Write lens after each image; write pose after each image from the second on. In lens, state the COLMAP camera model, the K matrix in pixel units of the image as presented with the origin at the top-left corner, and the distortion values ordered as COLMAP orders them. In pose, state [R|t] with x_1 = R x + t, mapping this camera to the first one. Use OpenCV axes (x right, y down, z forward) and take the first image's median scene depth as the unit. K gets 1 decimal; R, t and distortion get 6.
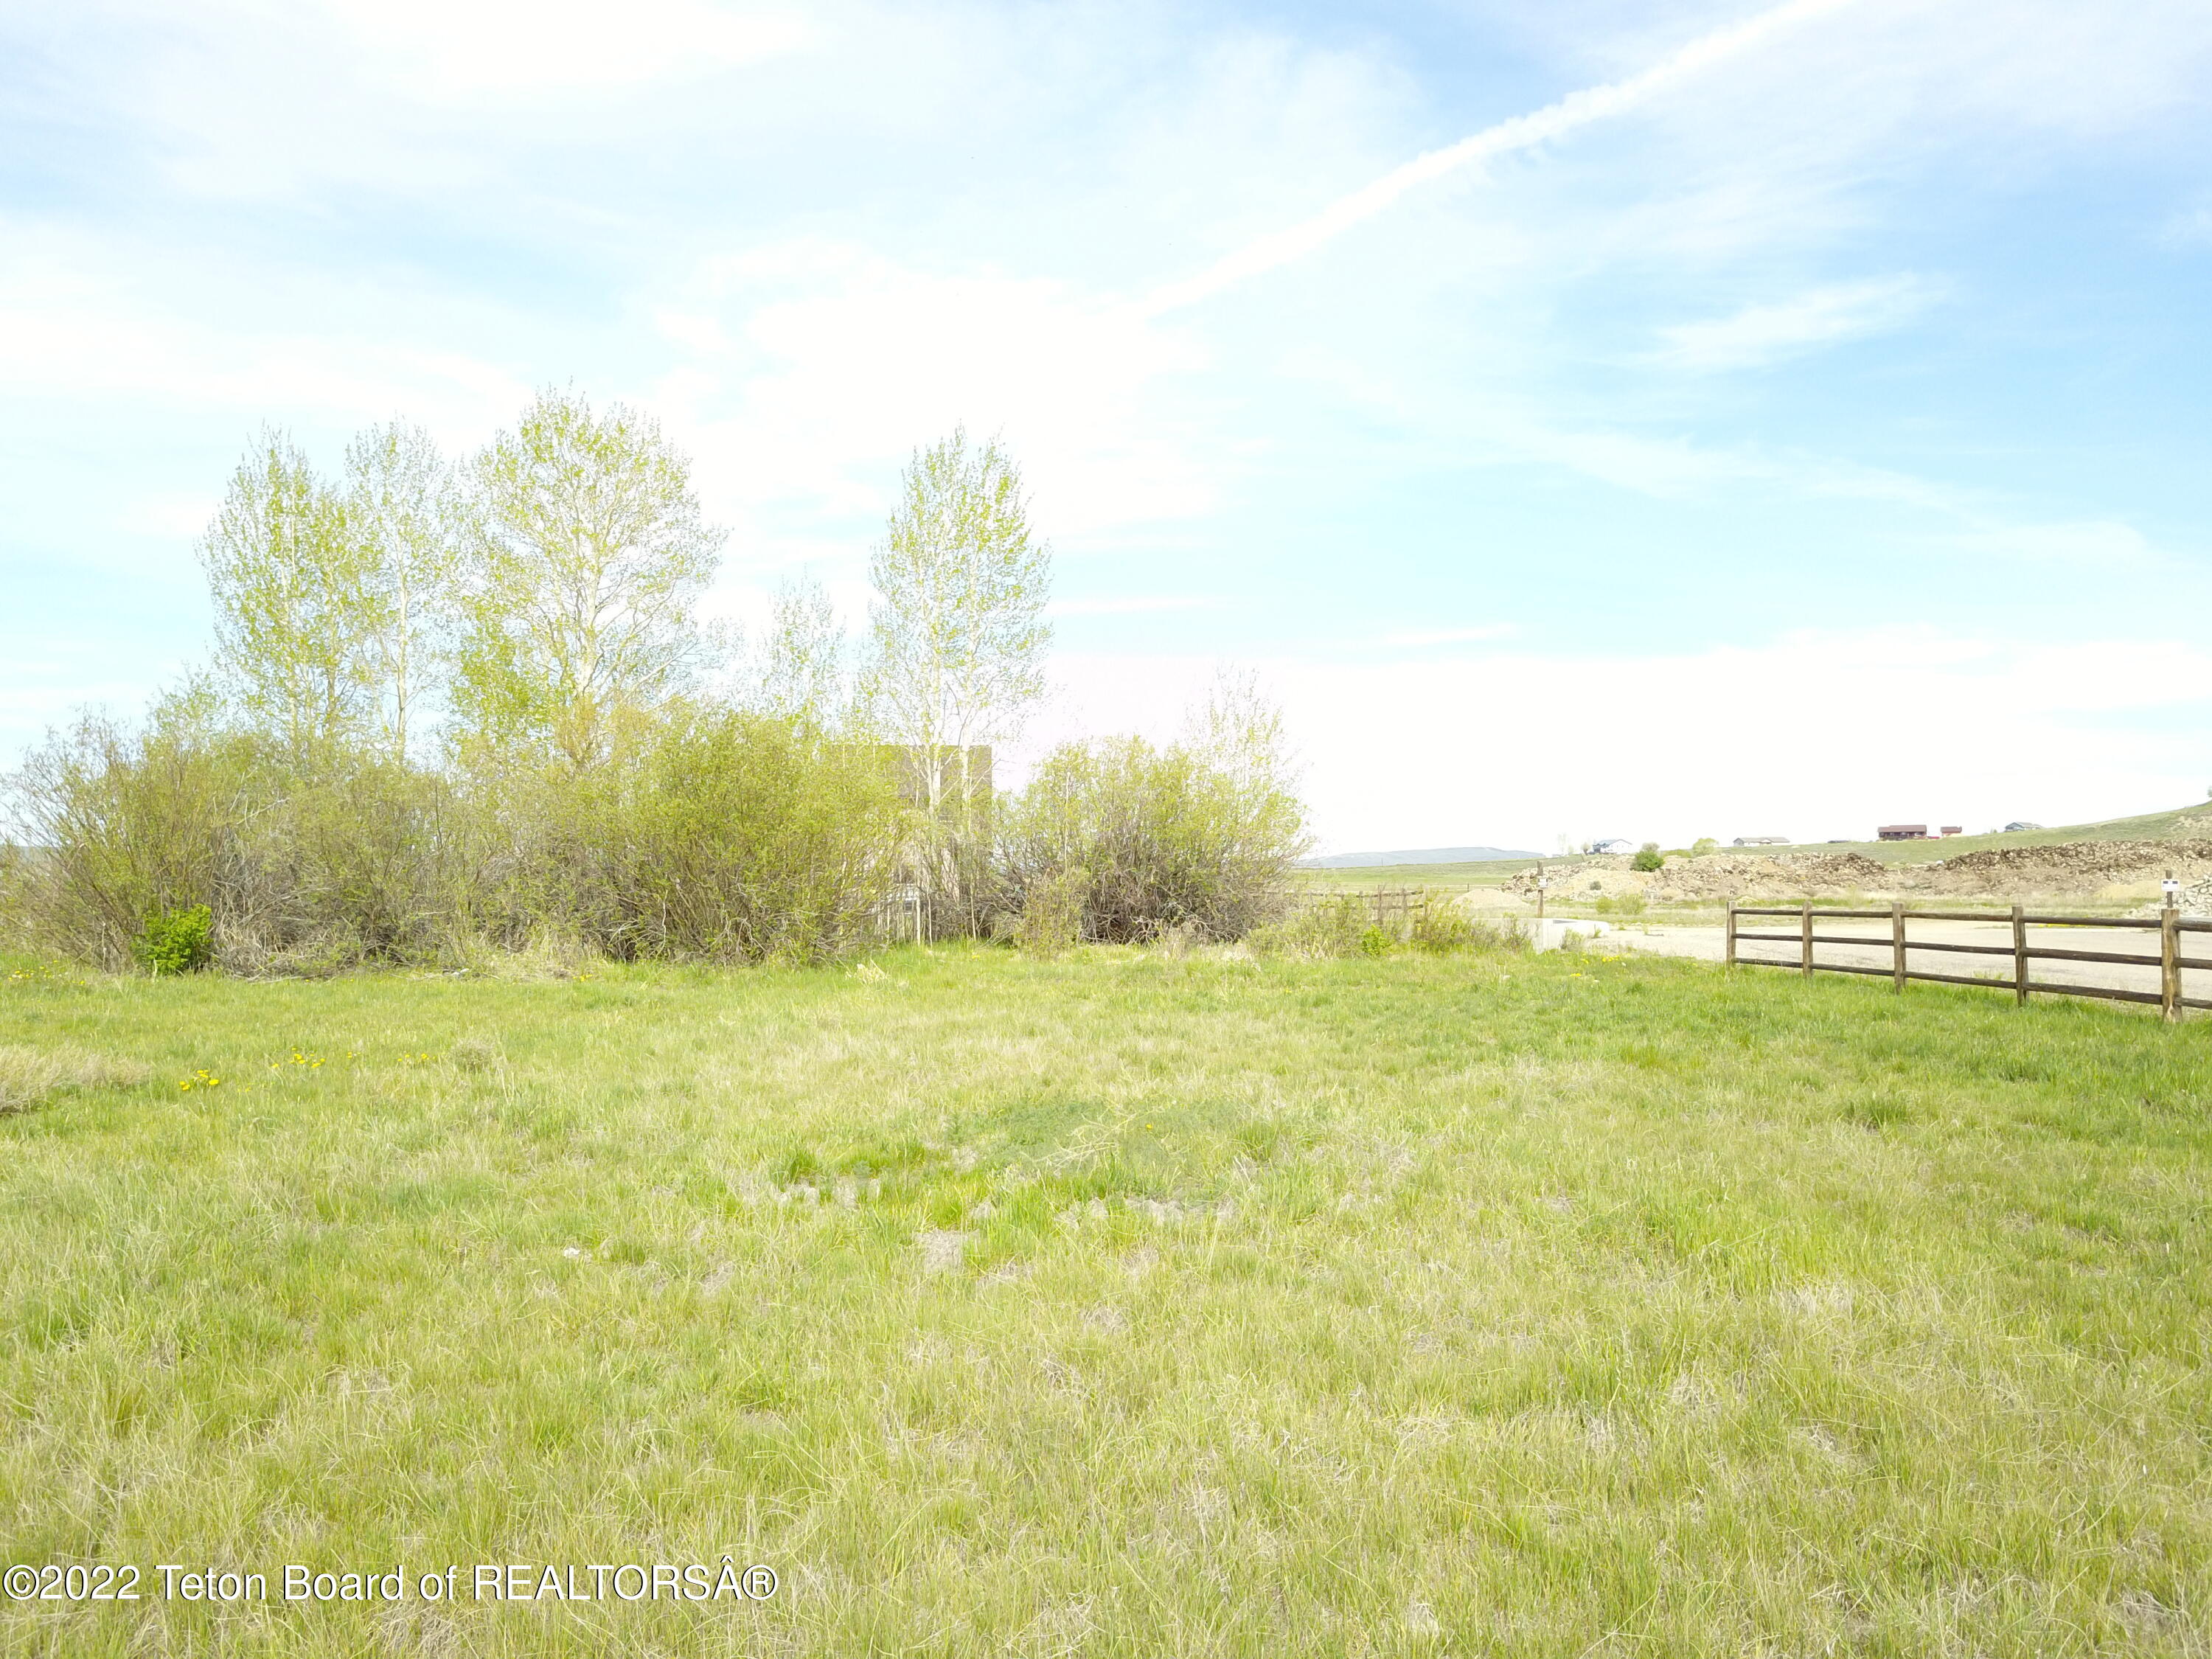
lens RADIAL K [[1699.7, 0, 1095.6], [0, 1699.7, 842.3], [0, 0, 1]] dist [0.011466, -0.000942]
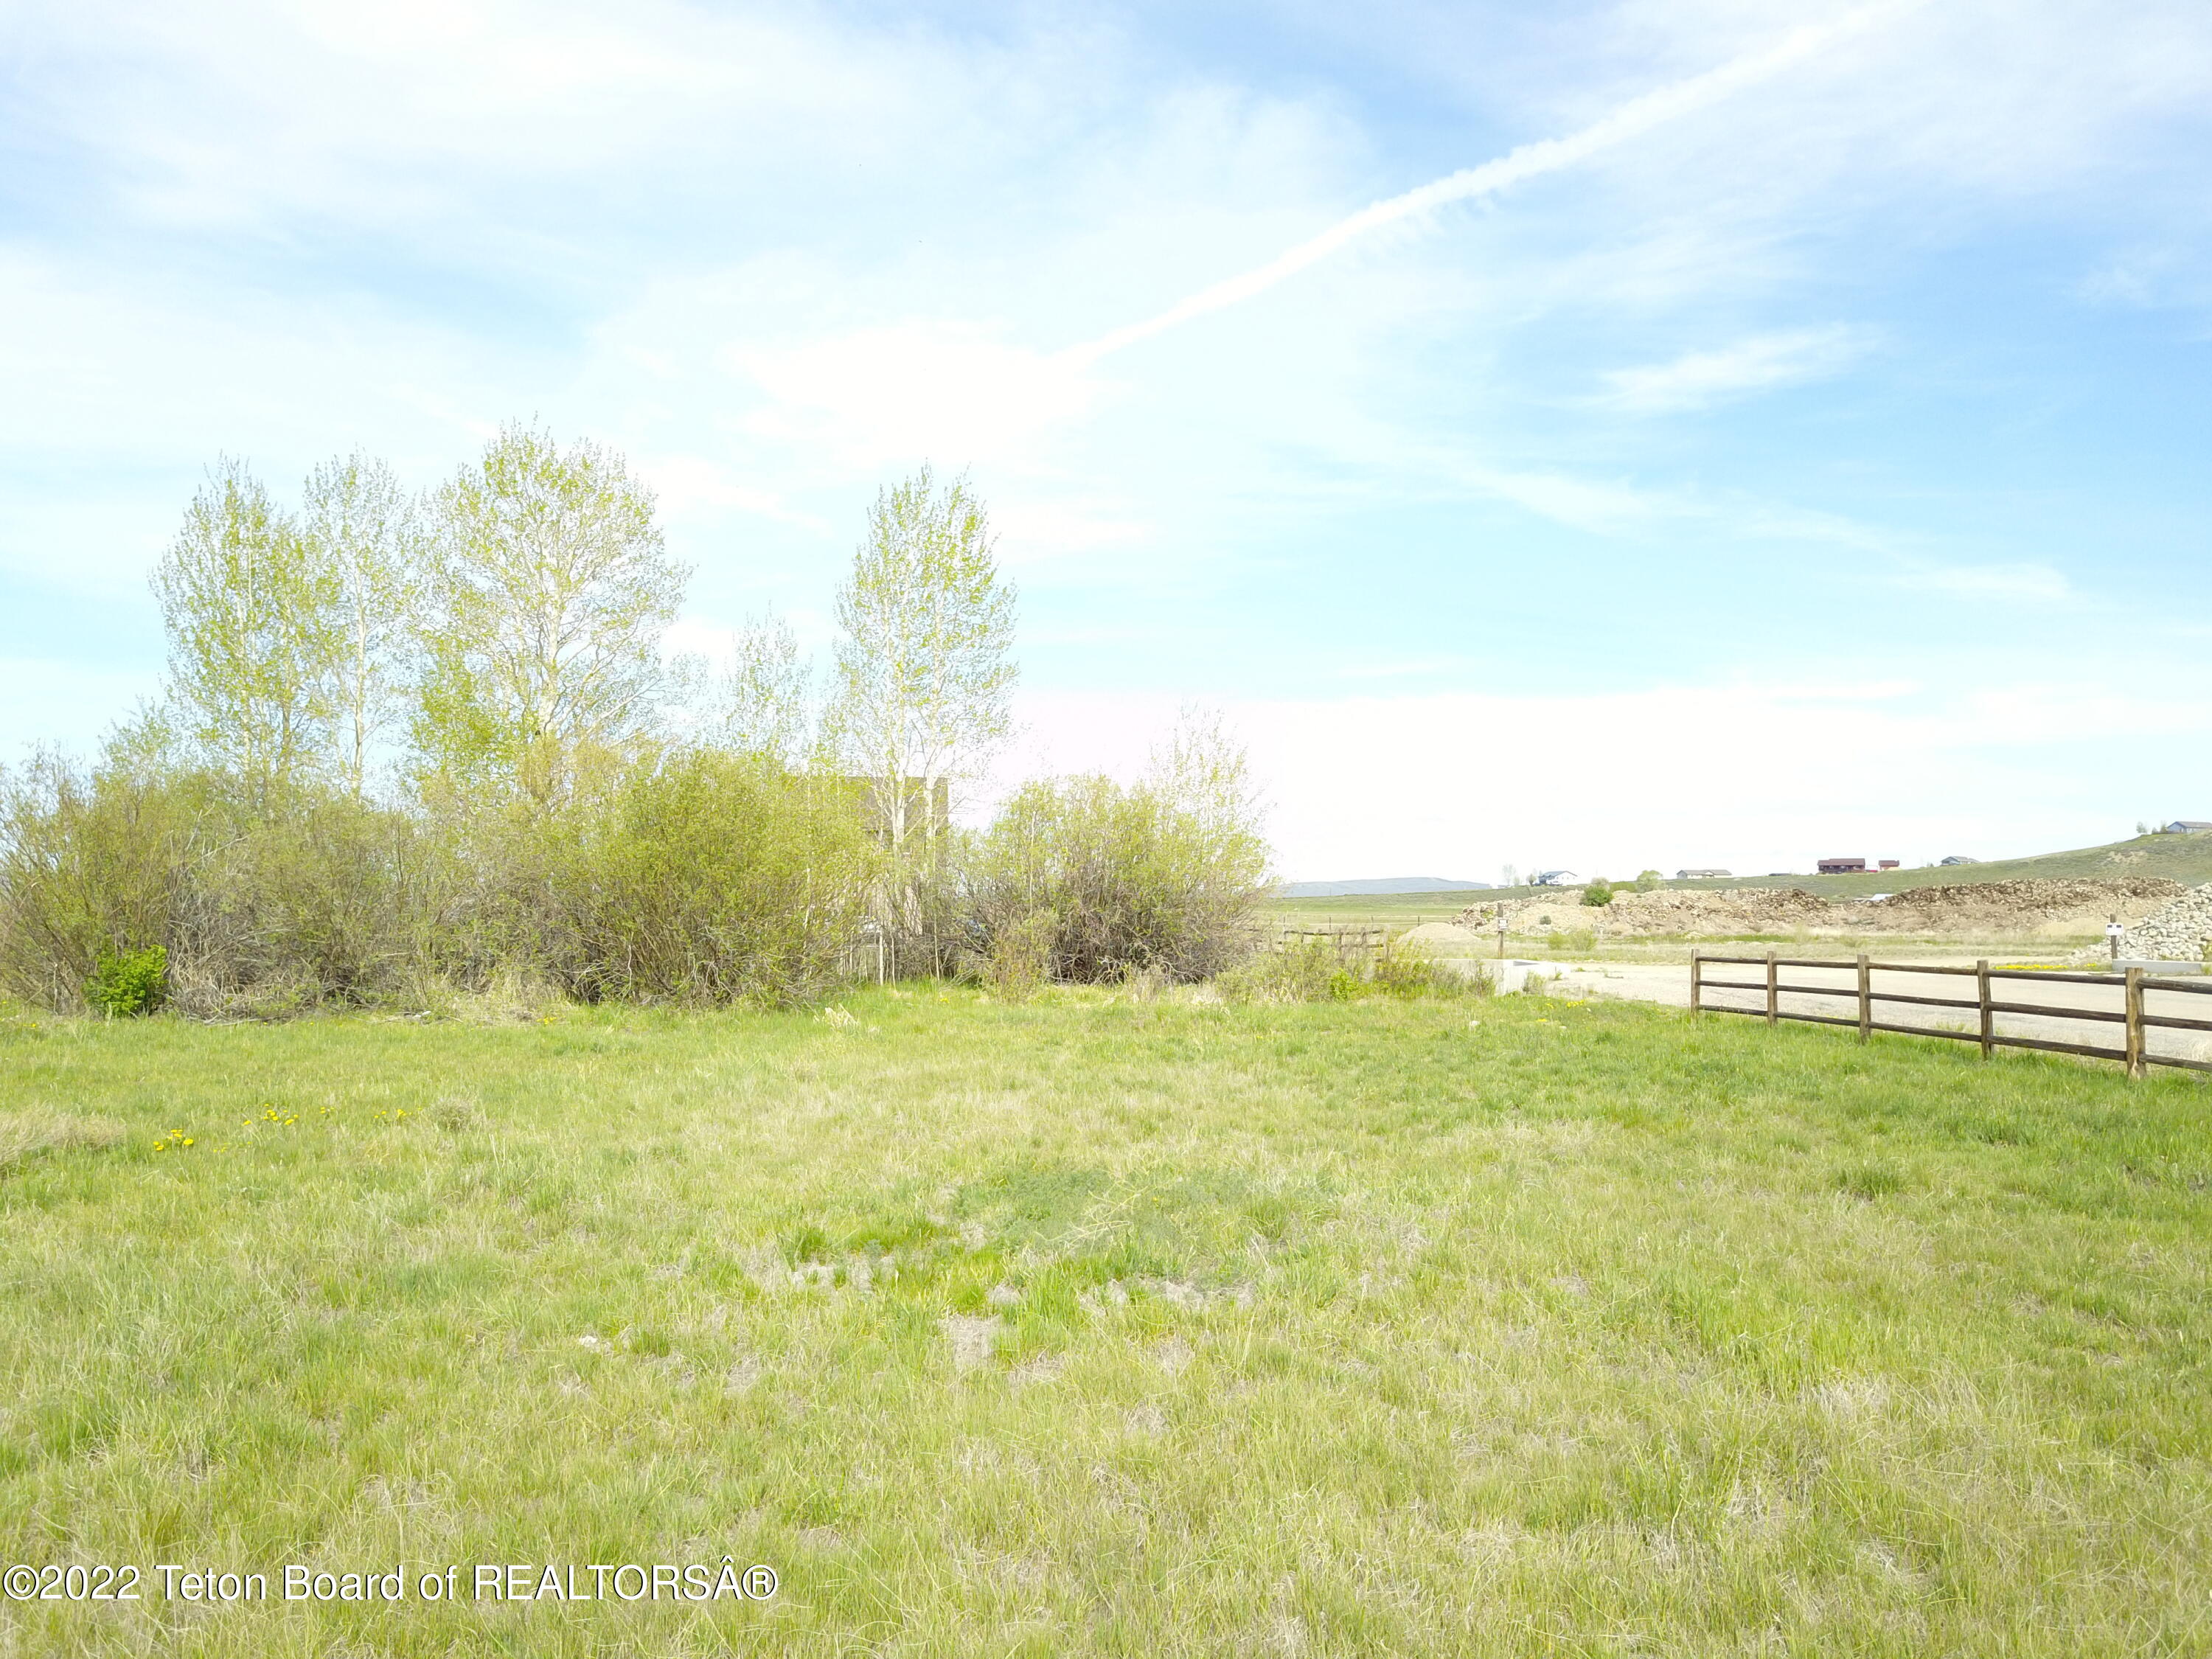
lens RADIAL K [[1699.7, 0, 1095.3], [0, 1699.7, 838.7], [0, 0, 1]] dist [0.011466, -0.000942]
pose [[0.999547, 0.005935, 0.029503, -0.012942], [-0.005376, 0.999805, -0.018985, -0.009419], [-0.029610, 0.018818, 0.999384, -0.000350]]
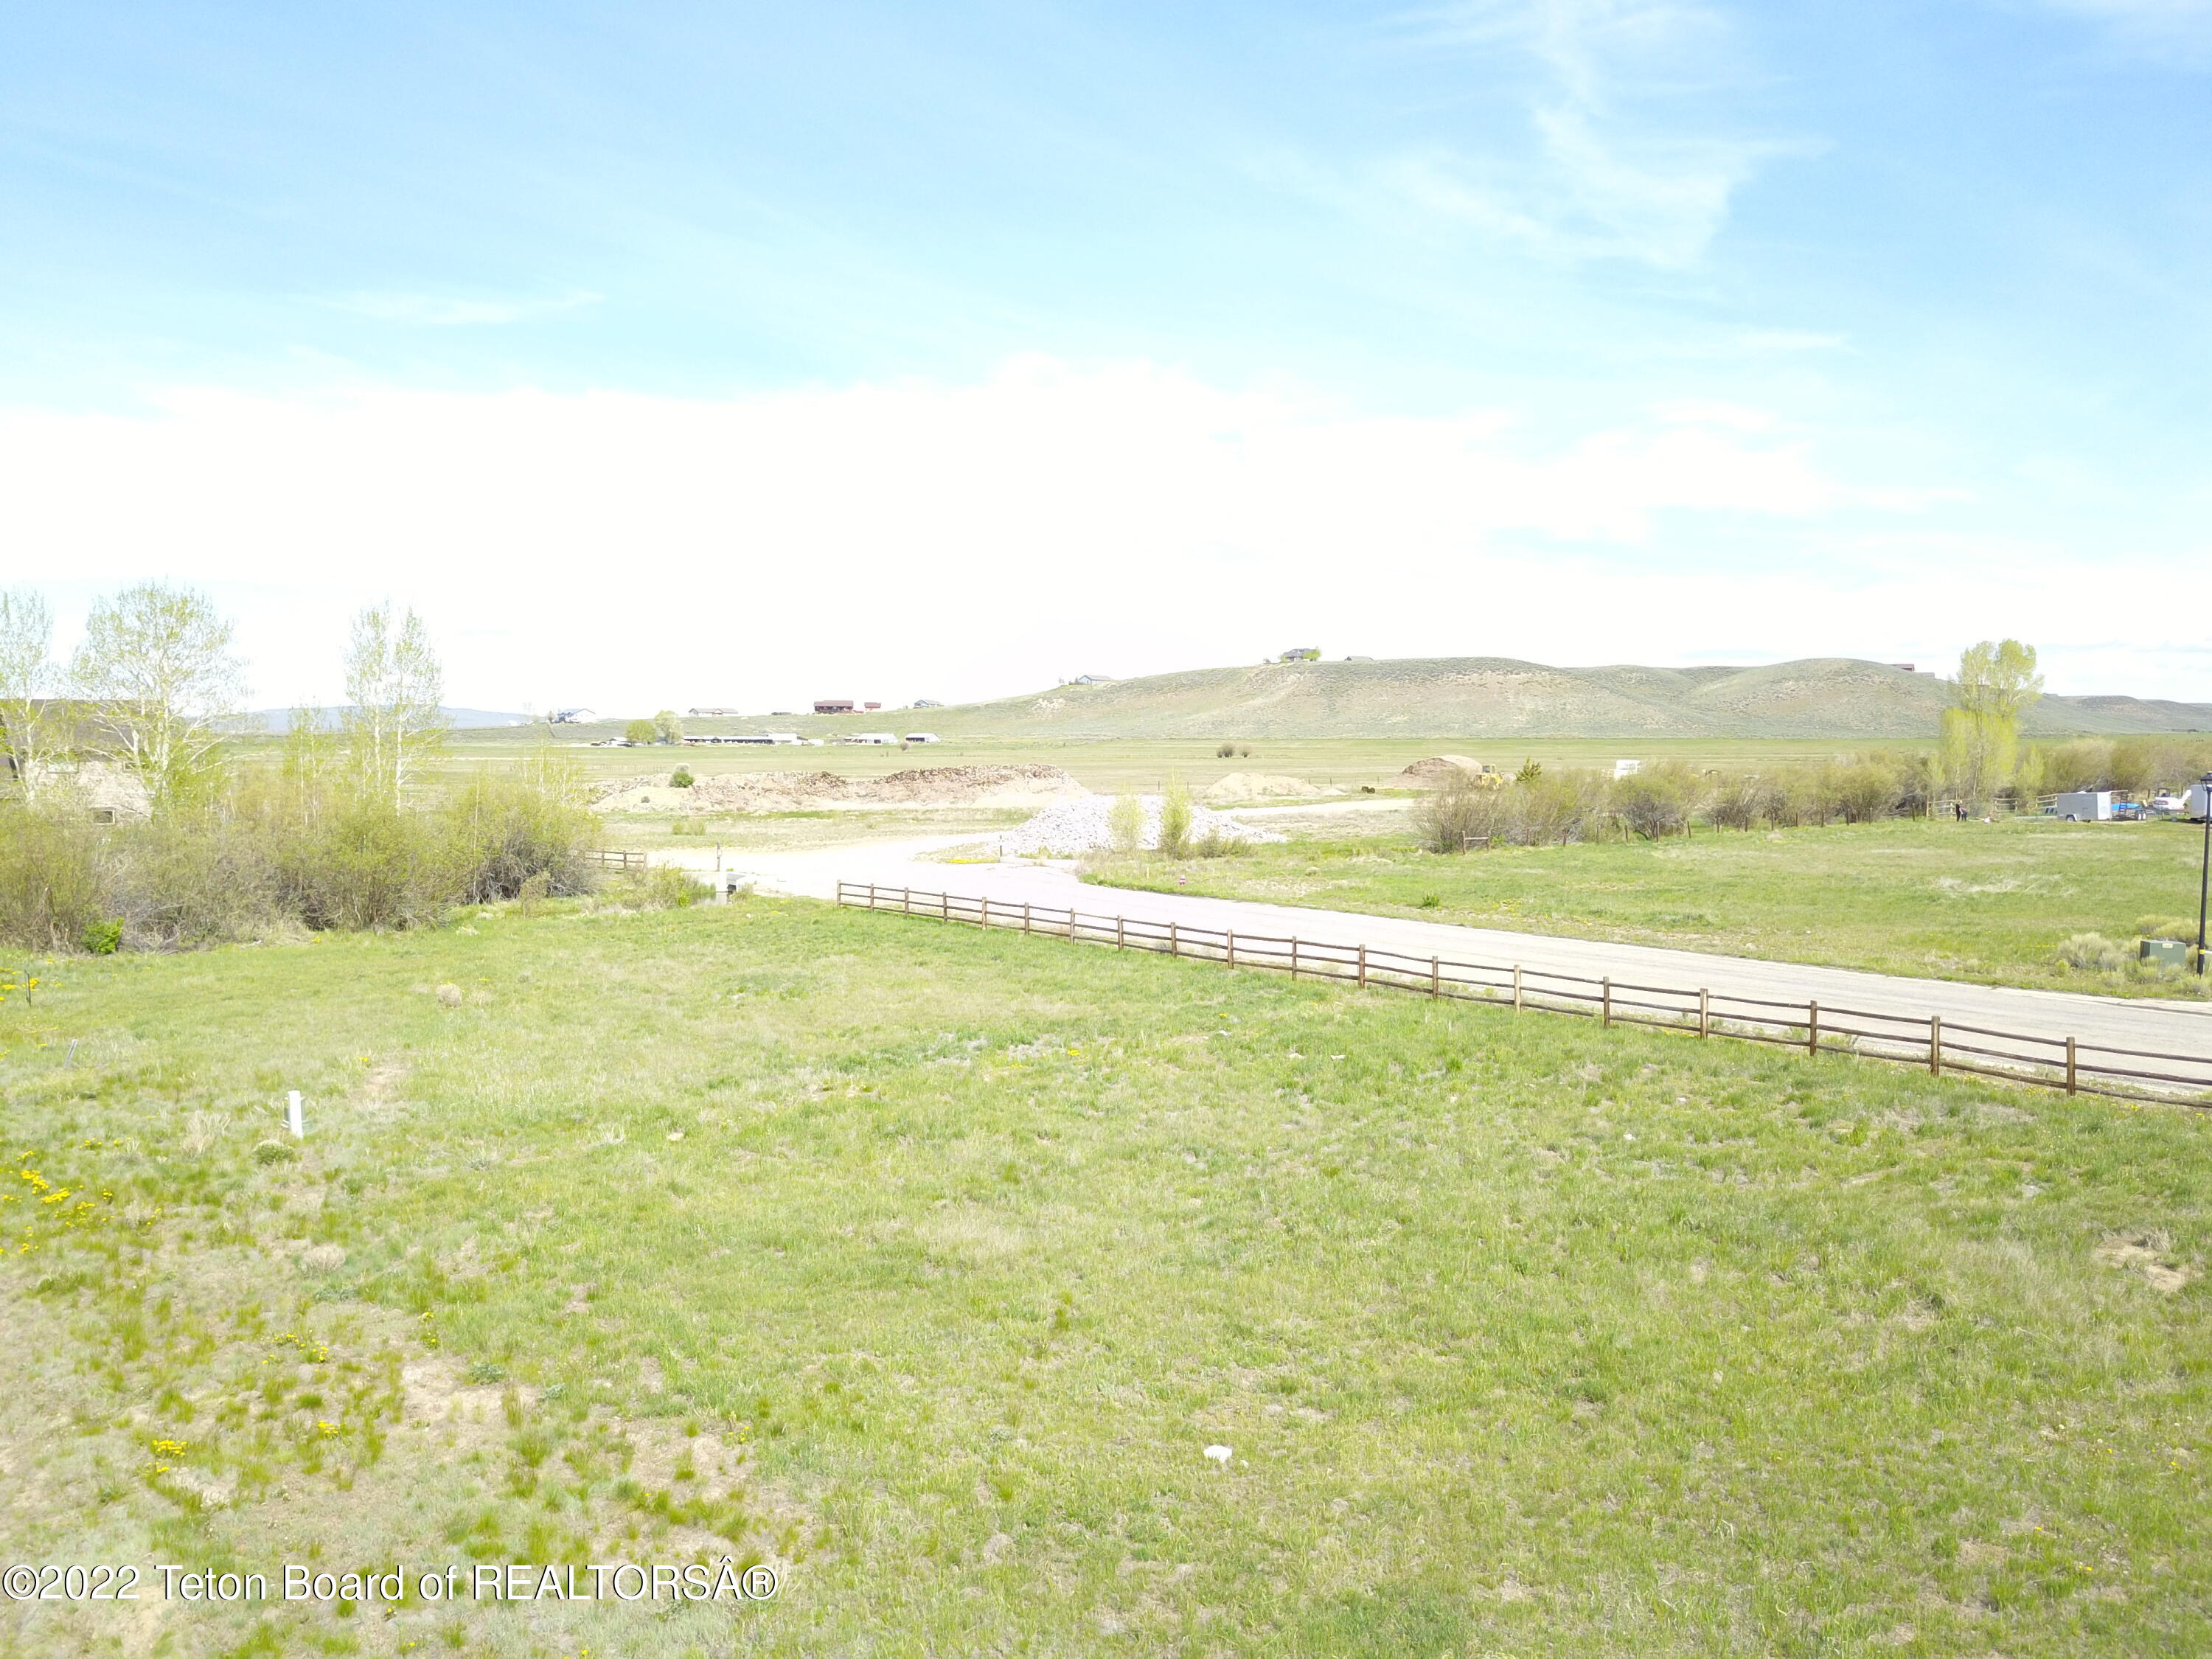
lens RADIAL K [[1699.7, 0, 1103.7], [0, 1699.7, 829.9], [0, 0, 1]] dist [0.011466, -0.000942]
pose [[0.824293, -0.027404, 0.565500, -0.687881], [-0.014724, 0.997452, 0.069798, -0.211106], [-0.565972, -0.065860, 0.821789, -1.208008]]
